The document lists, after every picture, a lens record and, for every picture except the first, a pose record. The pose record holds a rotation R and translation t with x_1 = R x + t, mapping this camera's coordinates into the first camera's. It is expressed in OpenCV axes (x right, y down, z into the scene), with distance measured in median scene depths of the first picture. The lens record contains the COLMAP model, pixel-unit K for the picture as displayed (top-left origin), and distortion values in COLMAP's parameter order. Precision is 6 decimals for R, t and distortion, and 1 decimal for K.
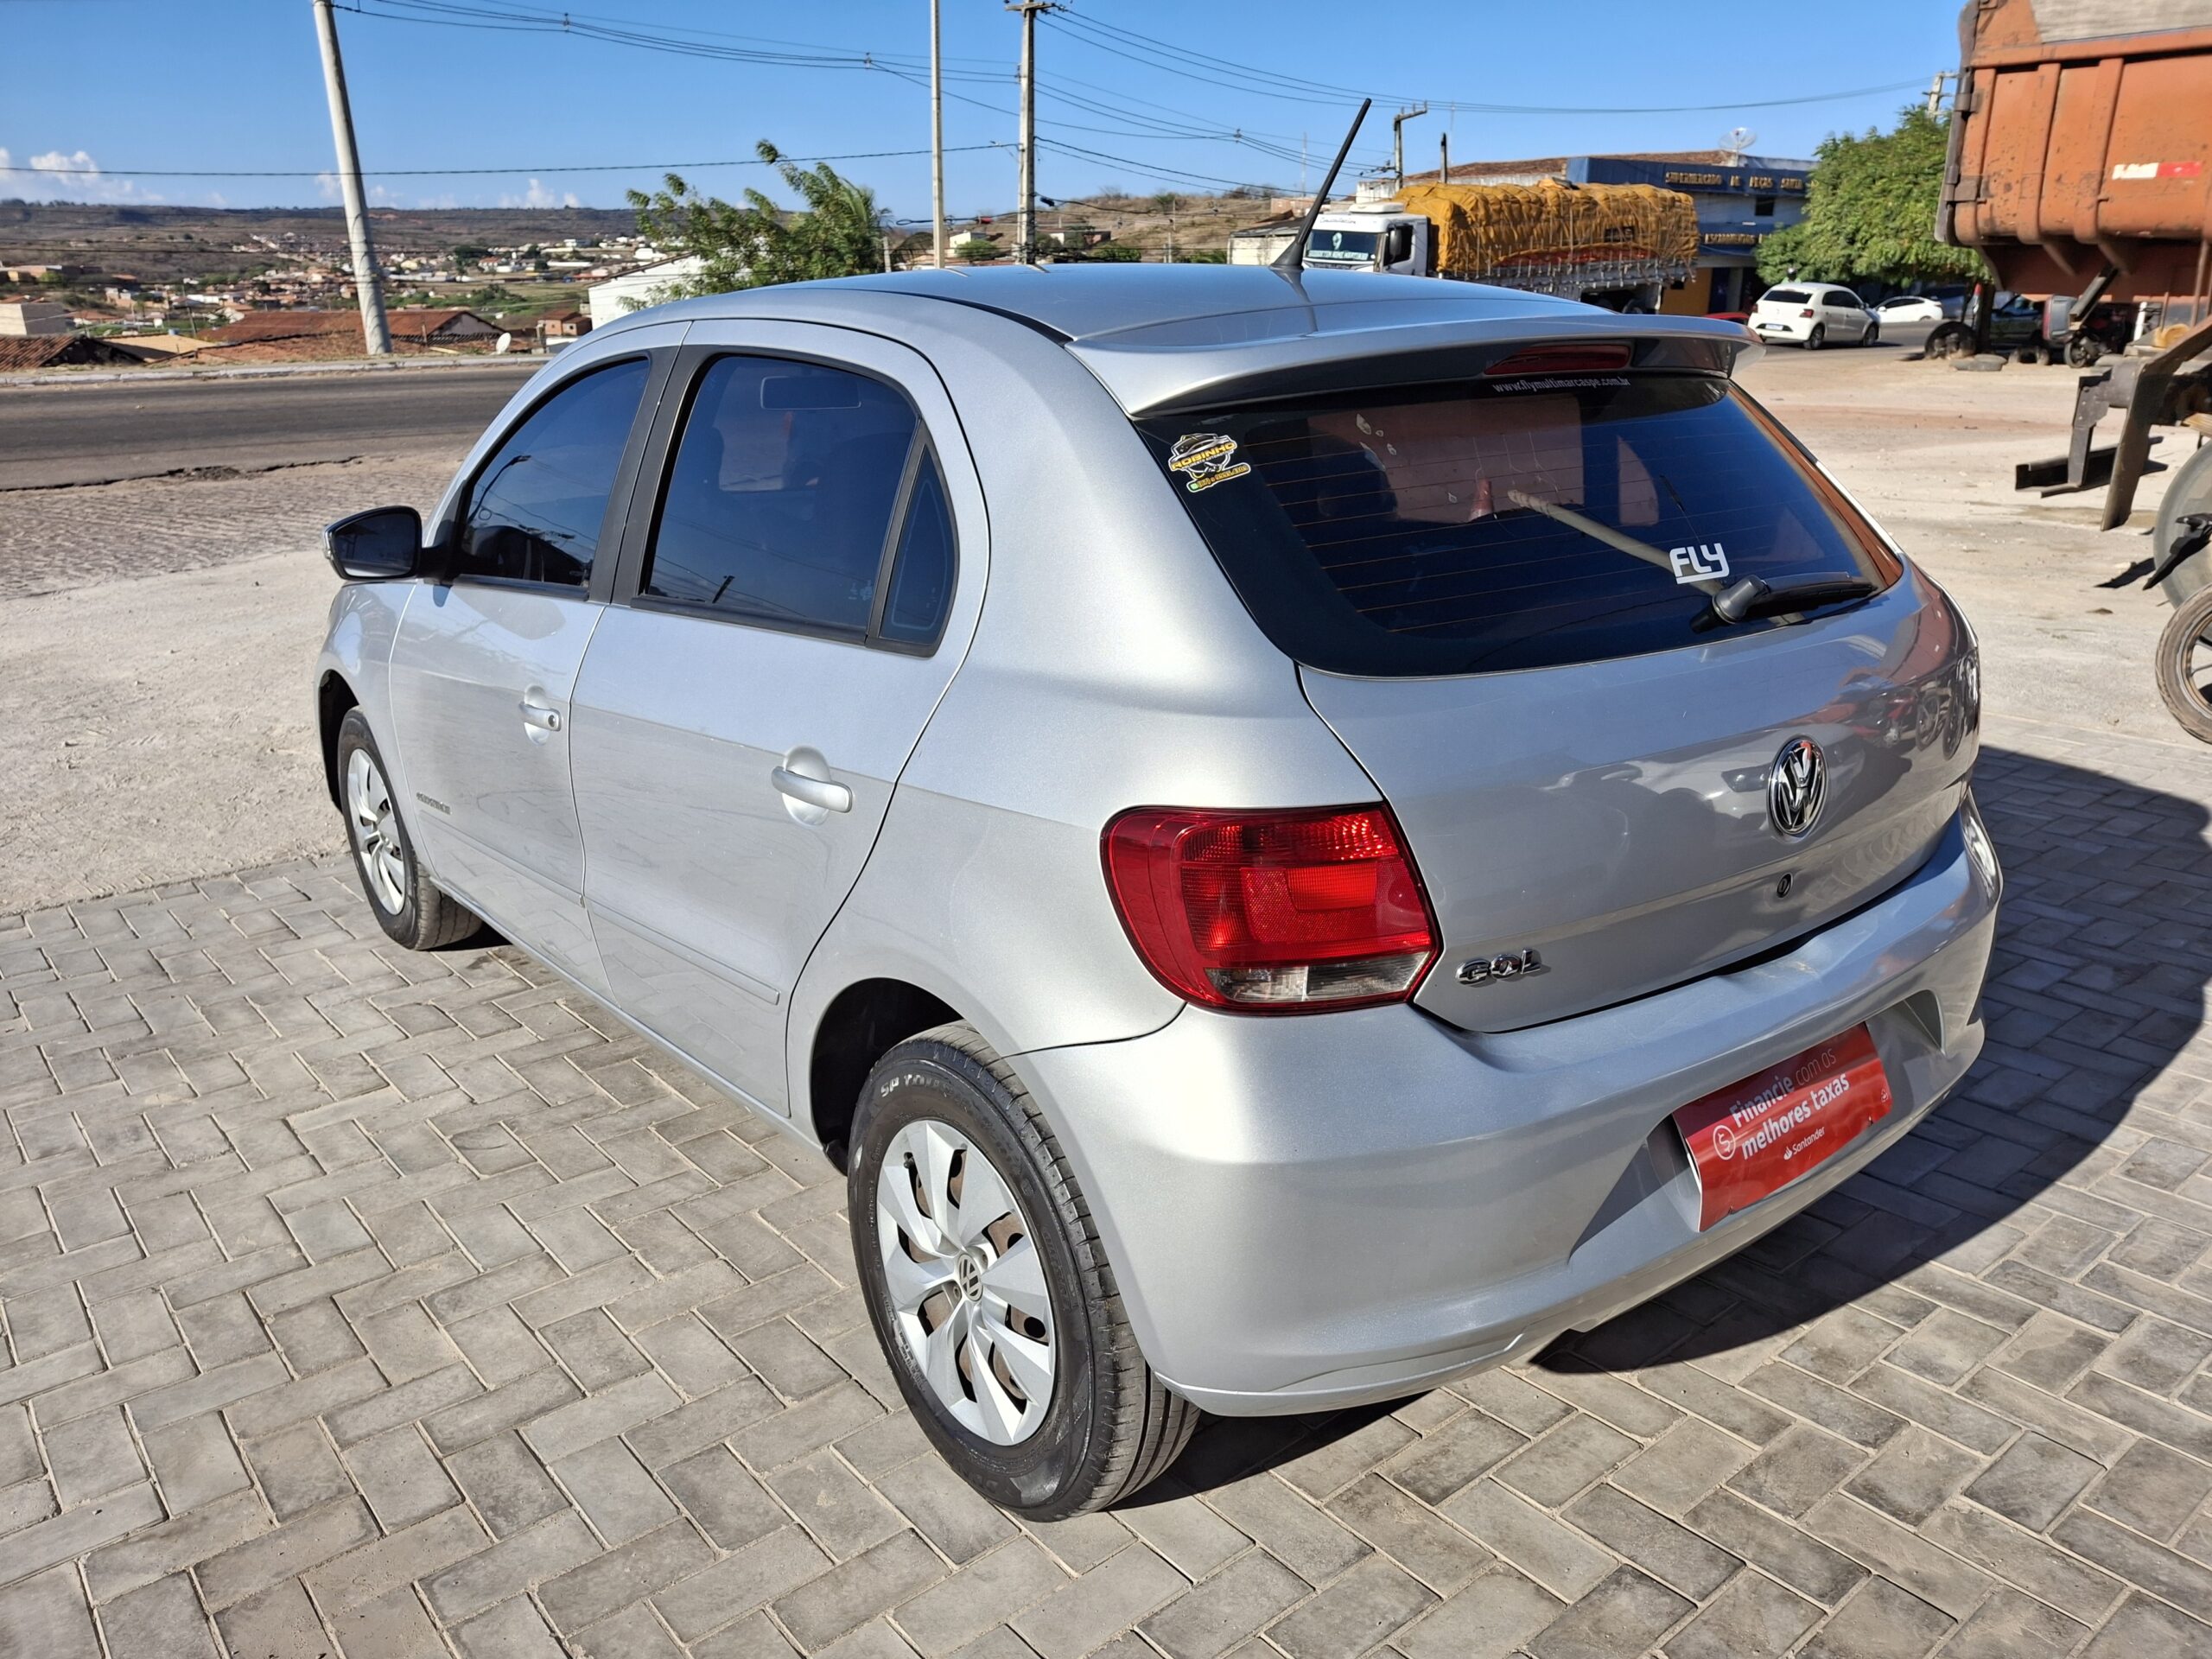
lens RADIAL K [[1673.1, 0, 1123.2], [0, 1673.1, 844.6], [0, 0, 1]] dist [-0.017182, -0.009603]
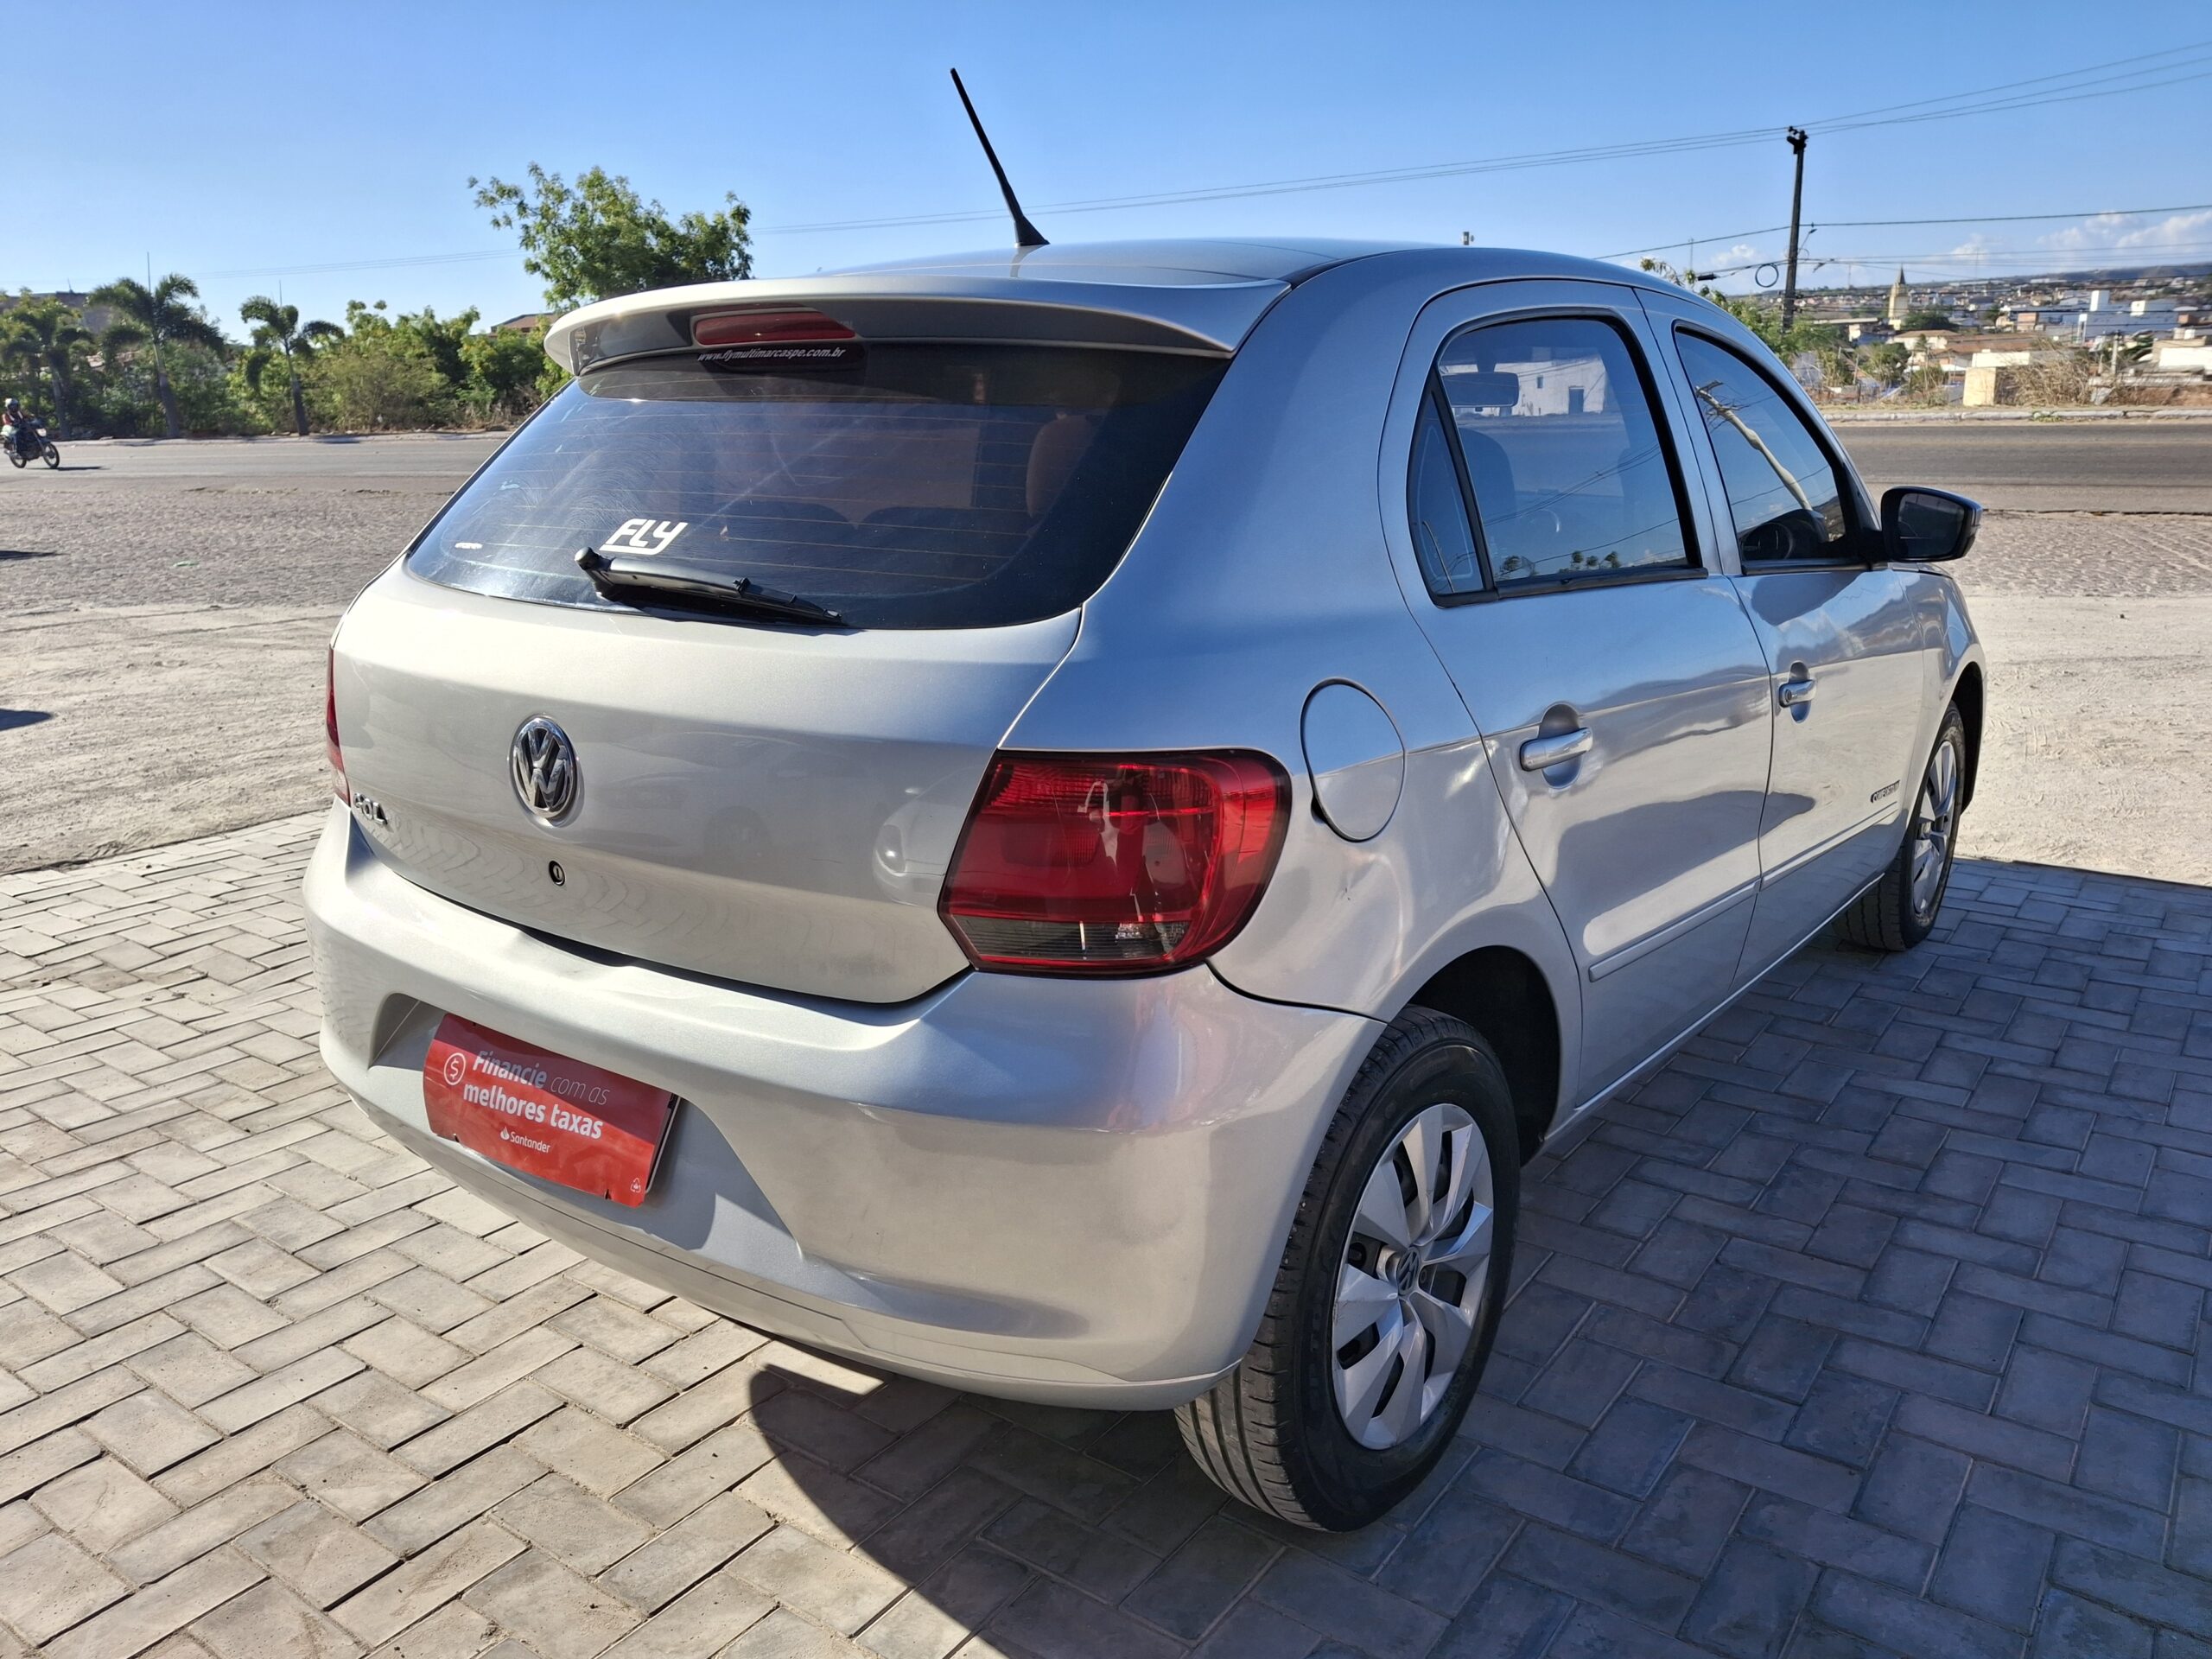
lens RADIAL K [[1669.1, 0, 1109.7], [0, 1669.1, 854.0], [0, 0, 1]] dist [0.029331, -0.052783]
pose [[0.242363, 0.266669, -0.932817, 0.849764], [-0.282189, 0.939290, 0.195201, -0.163839], [0.928240, 0.215921, 0.302900, 0.622314]]
